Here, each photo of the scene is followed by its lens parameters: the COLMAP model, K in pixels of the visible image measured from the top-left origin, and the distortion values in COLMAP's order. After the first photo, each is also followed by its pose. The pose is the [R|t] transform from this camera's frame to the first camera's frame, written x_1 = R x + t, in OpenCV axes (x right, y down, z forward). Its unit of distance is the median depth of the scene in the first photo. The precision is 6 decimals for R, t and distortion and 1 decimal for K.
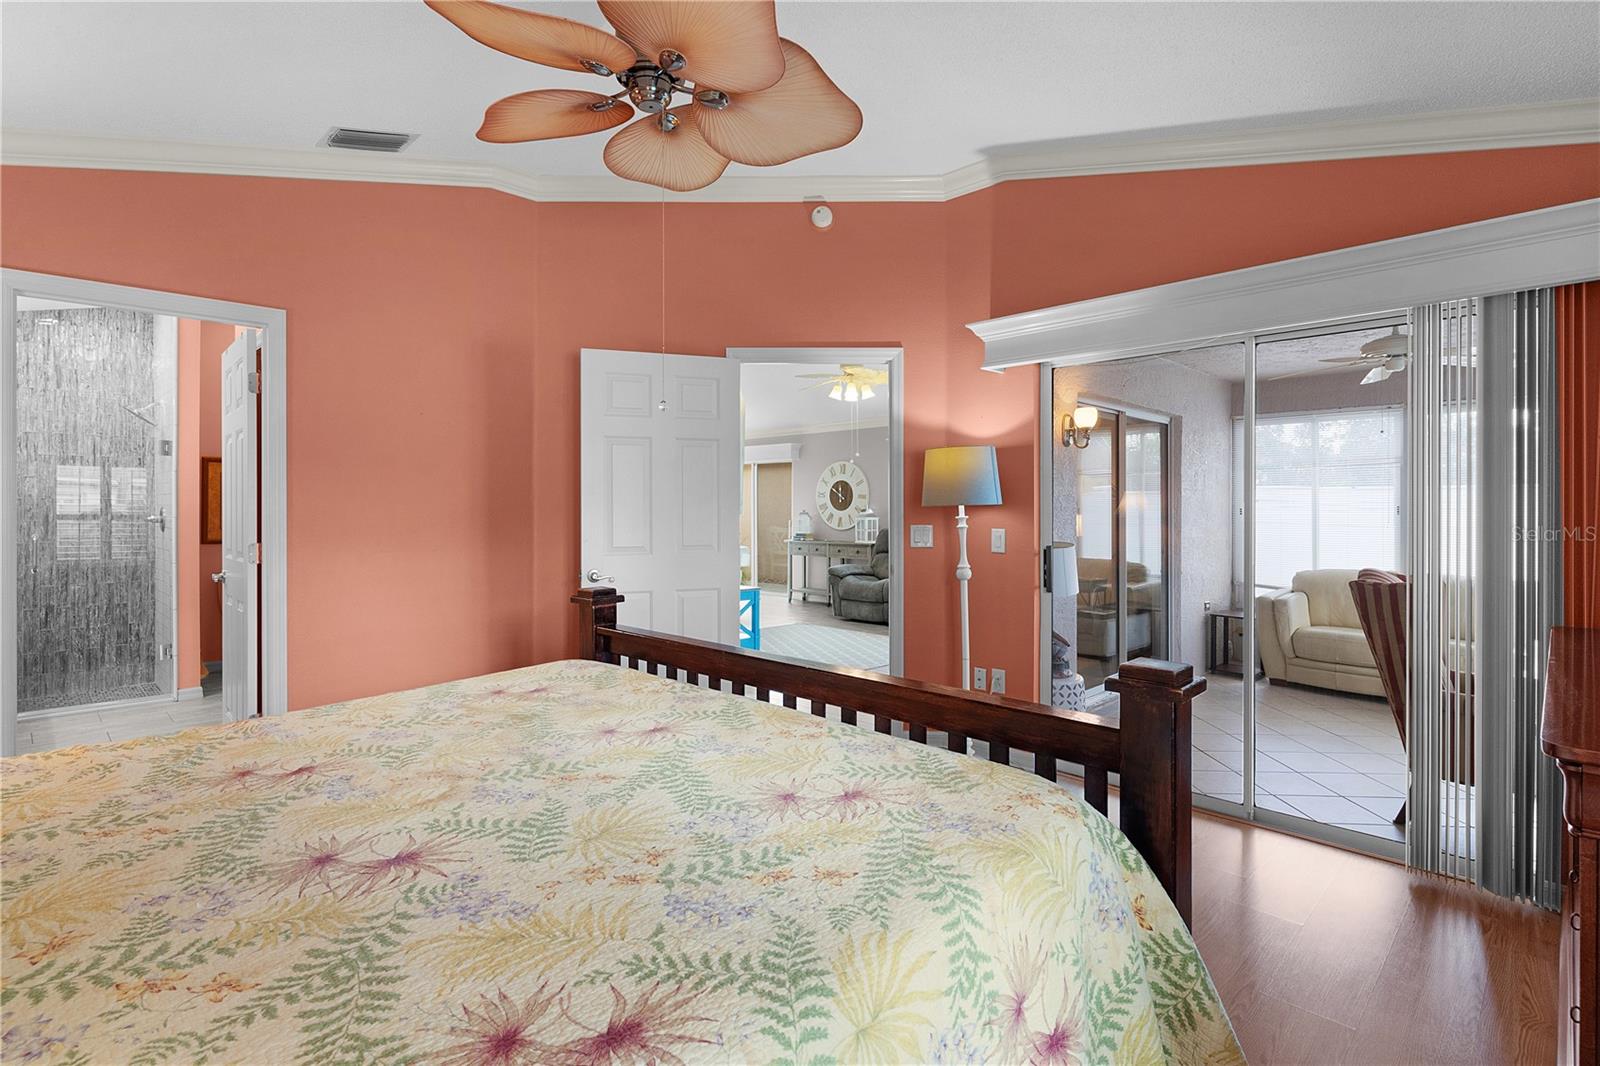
lens RADIAL K [[772.2, 0, 801.5], [0, 772.2, 519.4], [0, 0, 1]] dist [0.002507, 0.000247]
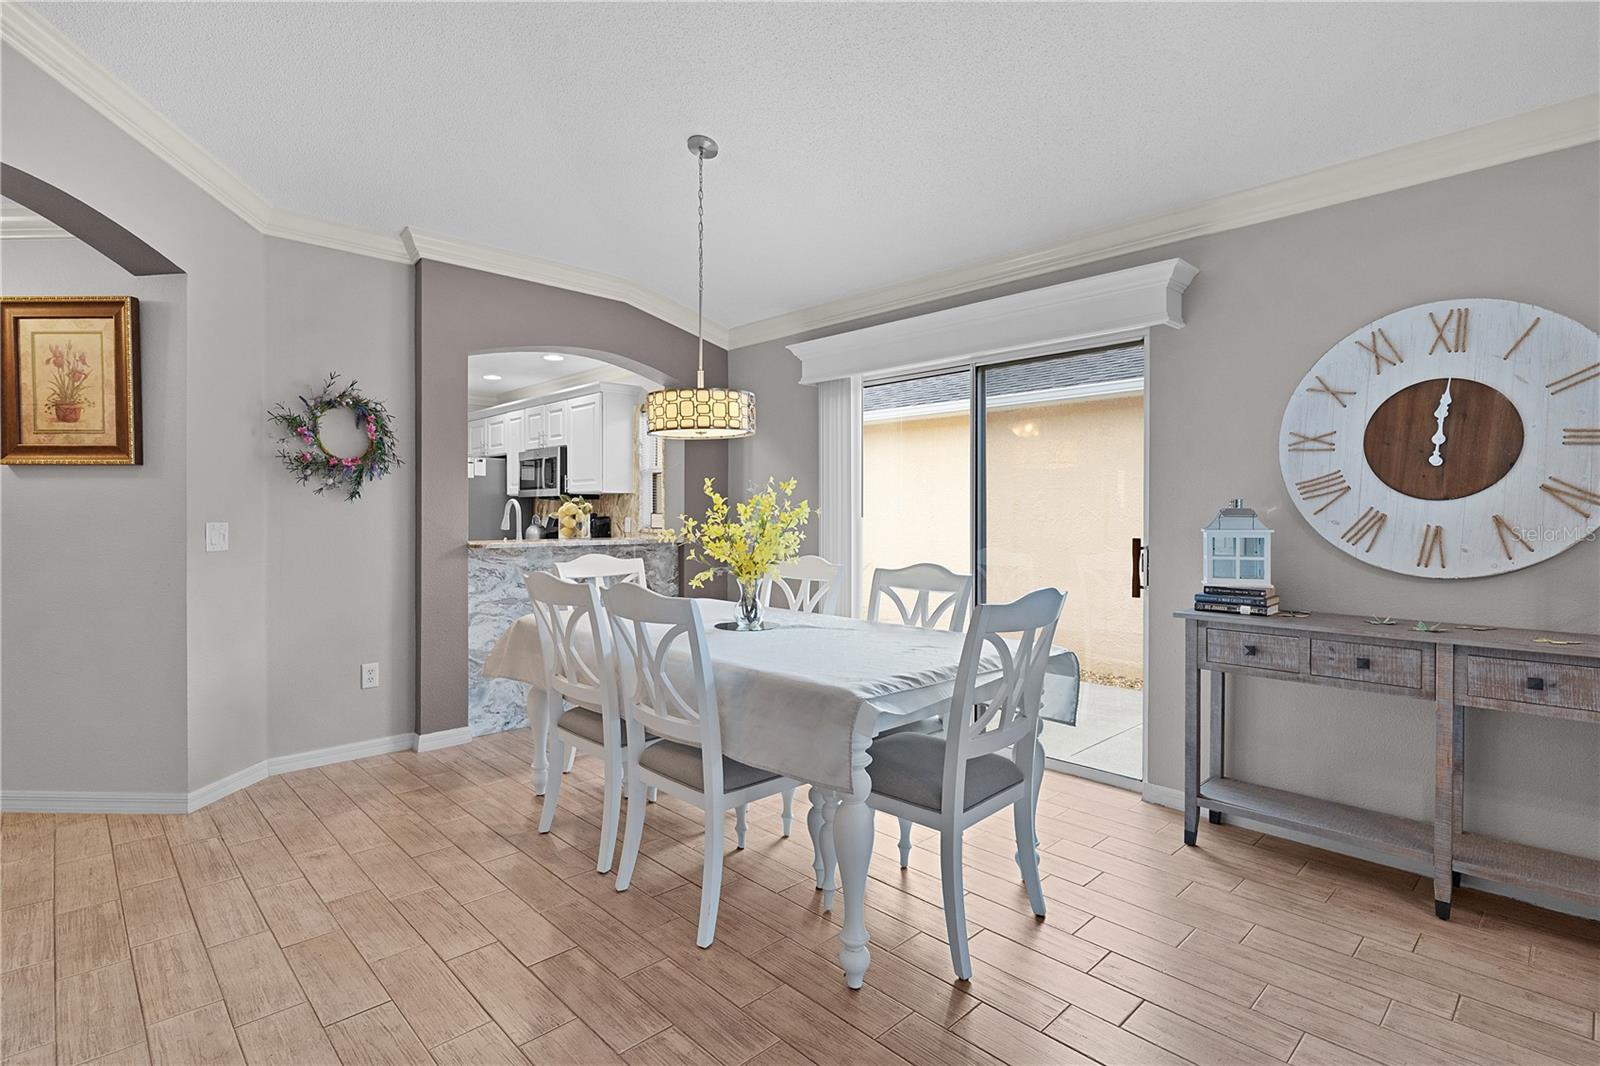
lens RADIAL K [[772.2, 0, 786.5], [0, 772.2, 519.1], [0, 0, 1]] dist [0.002507, 0.000247]
pose [[0.999745, -0.001124, -0.022559, -0.151943], [0.000953, 0.999971, -0.007579, -0.003557], [0.022567, 0.007555, 0.999717, 0.746370]]
